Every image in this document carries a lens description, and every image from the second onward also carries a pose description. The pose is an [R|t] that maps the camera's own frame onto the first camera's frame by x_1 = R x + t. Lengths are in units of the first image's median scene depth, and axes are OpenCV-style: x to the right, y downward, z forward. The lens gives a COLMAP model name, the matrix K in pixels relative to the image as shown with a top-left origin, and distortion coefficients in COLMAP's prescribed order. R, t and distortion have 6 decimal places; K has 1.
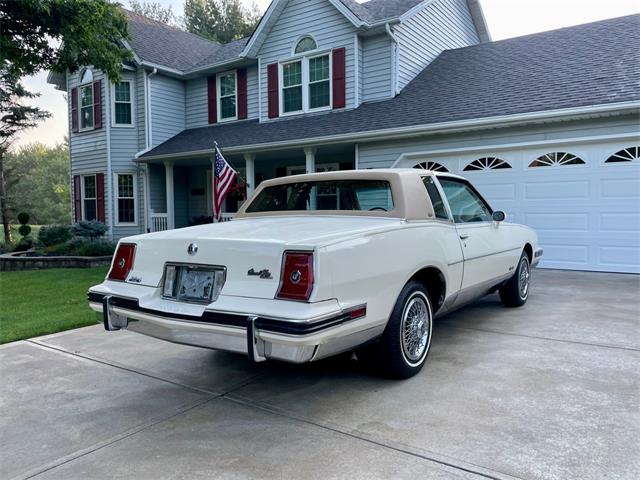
lens RADIAL K [[486.1, 0, 319.3], [0, 486.1, 229.0], [0, 0, 1]] dist [0.088264, -0.121560]
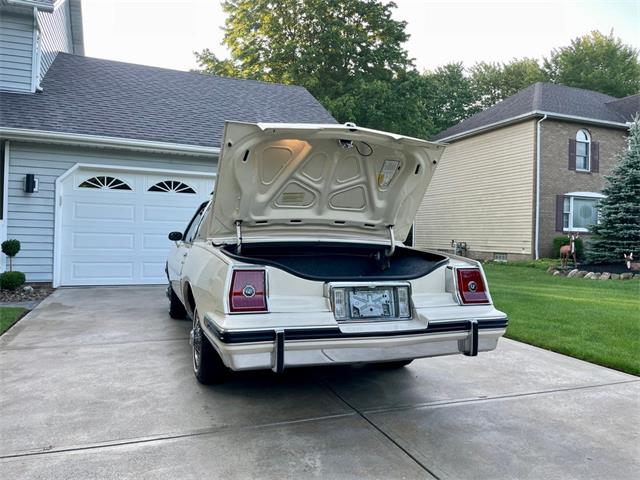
lens RADIAL K [[487.0, 0, 320.6], [0, 487.0, 233.3], [0, 0, 1]] dist [0.088309, -0.122314]
pose [[0.555698, 0.027084, 0.830943, -0.433205], [-0.000640, 0.999483, -0.032149, -0.000382], [-0.831384, 0.017333, 0.555428, 0.193290]]
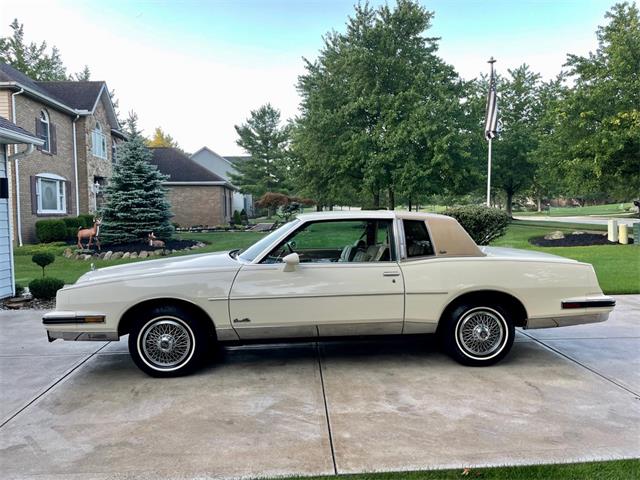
lens RADIAL K [[490.6, 0, 323.0], [0, 490.6, 238.3], [0, 0, 1]] dist [0.090915, -0.126502]
pose [[-0.635376, -0.023470, 0.771846, -0.439429], [0.046071, 0.996605, 0.068229, -0.078819], [-0.770827, 0.078911, -0.632138, 1.078439]]
